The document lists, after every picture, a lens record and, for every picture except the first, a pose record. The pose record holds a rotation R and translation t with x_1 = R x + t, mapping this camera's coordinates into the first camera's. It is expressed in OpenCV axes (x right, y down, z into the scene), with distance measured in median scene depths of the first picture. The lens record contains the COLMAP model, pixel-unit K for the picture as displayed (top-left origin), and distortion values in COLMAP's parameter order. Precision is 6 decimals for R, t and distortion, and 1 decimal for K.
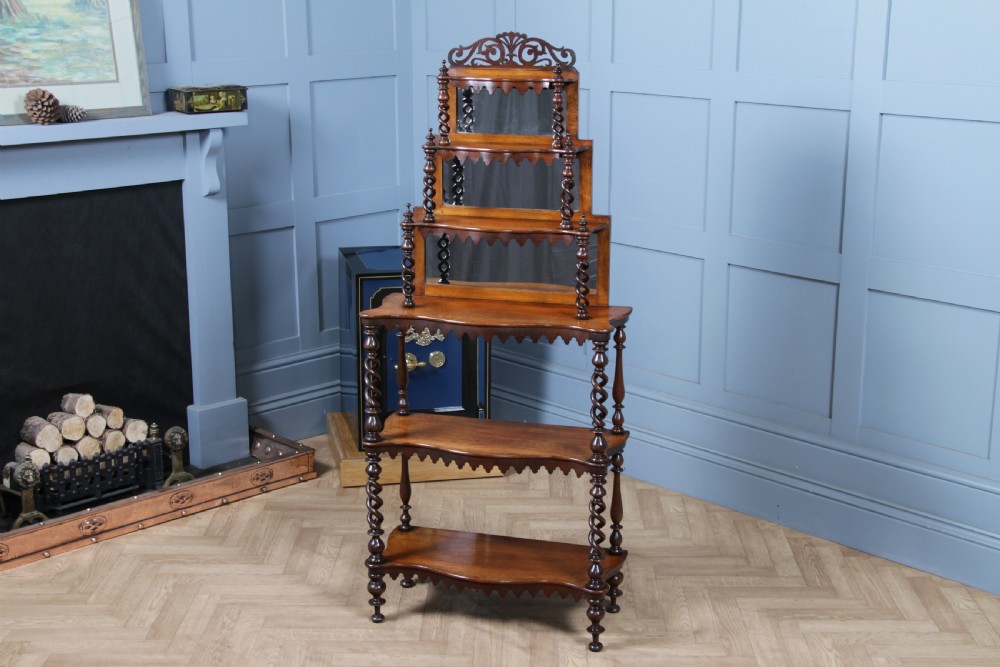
lens RADIAL K [[1443.7, 0, 502.9], [0, 1443.7, 352.7], [0, 0, 1]] dist [0.091394, 0.000000]
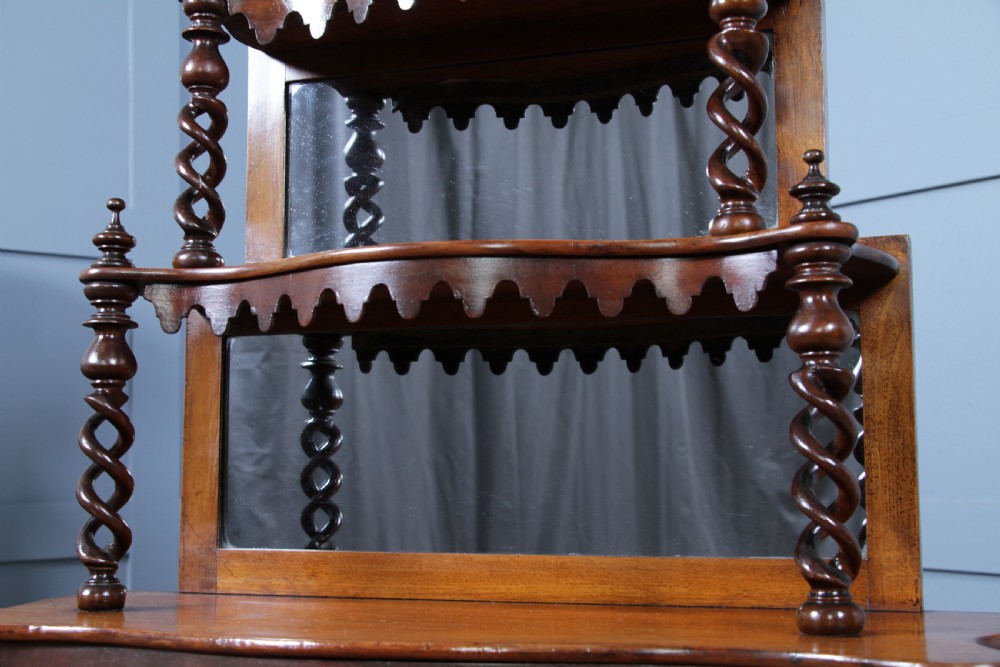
lens RADIAL K [[1443.7, 0, 501.6], [0, 1443.7, 351.7], [0, 0, 1]] dist [0.091394, 0.000000]
pose [[0.996357, -0.016994, -0.083574, 0.022076], [-0.011747, 0.943260, -0.331847, 0.007544], [0.084472, 0.331619, 0.939624, 0.681423]]
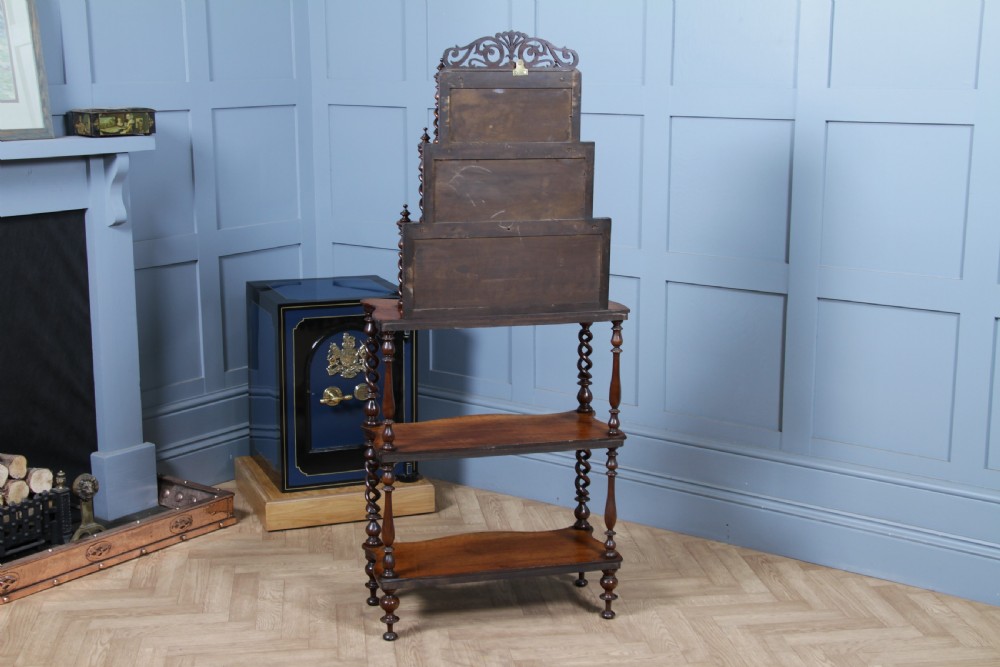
lens RADIAL K [[1443.7, 0, 495.6], [0, 1443.7, 342.8], [0, 0, 1]] dist [0.091394, 0.000000]
pose [[0.989241, -0.031086, 0.142953, -0.111260], [0.039422, 0.997660, -0.055855, 0.034171], [-0.140882, 0.060889, 0.988152, 0.050947]]
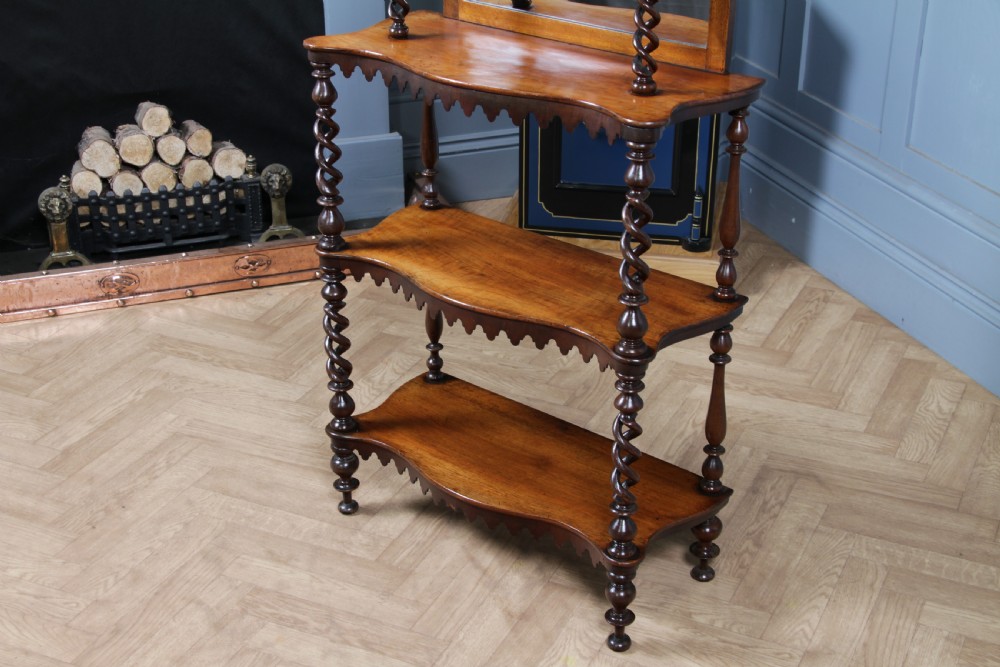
lens RADIAL K [[1490.6, 0, 499.1], [0, 1490.6, 340.4], [0, 0, 1]] dist [0.098457, 0.000000]
pose [[0.912018, 0.178200, -0.369414, 0.202203], [-0.103223, 0.971417, 0.213759, -0.041897], [0.396947, -0.156820, 0.904345, 0.391148]]
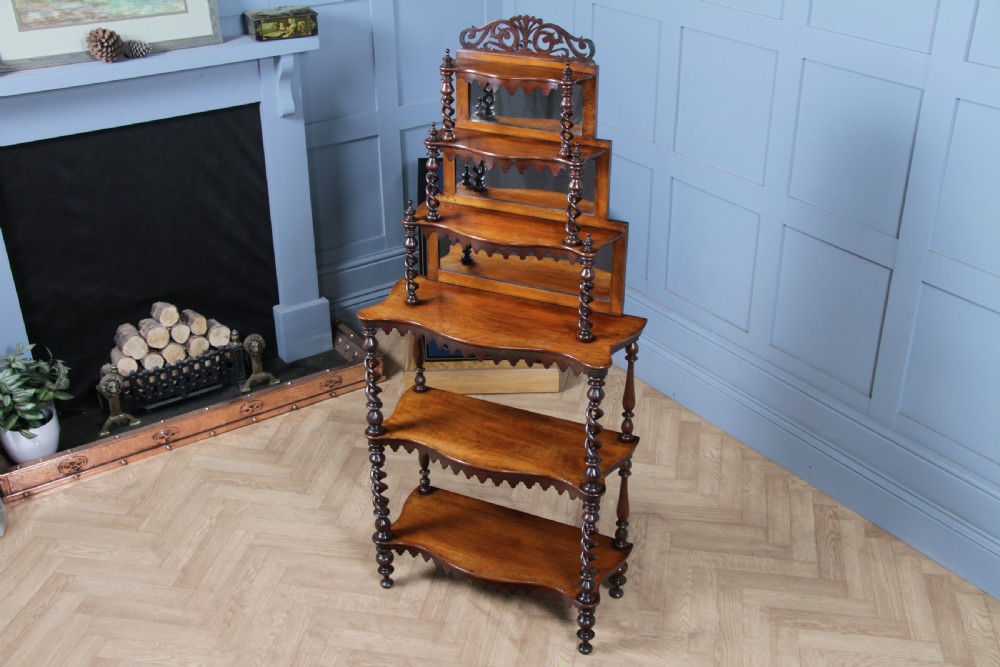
lens RADIAL K [[1111.6, 0, 502.1], [0, 1111.6, 343.5], [0, 0, 1]] dist [-0.019056, 0.000000]
pose [[0.985756, 0.074052, -0.151000, 0.096453], [-0.038610, 0.973508, 0.225369, -0.157263], [0.163688, -0.216329, 0.962501, 0.261928]]
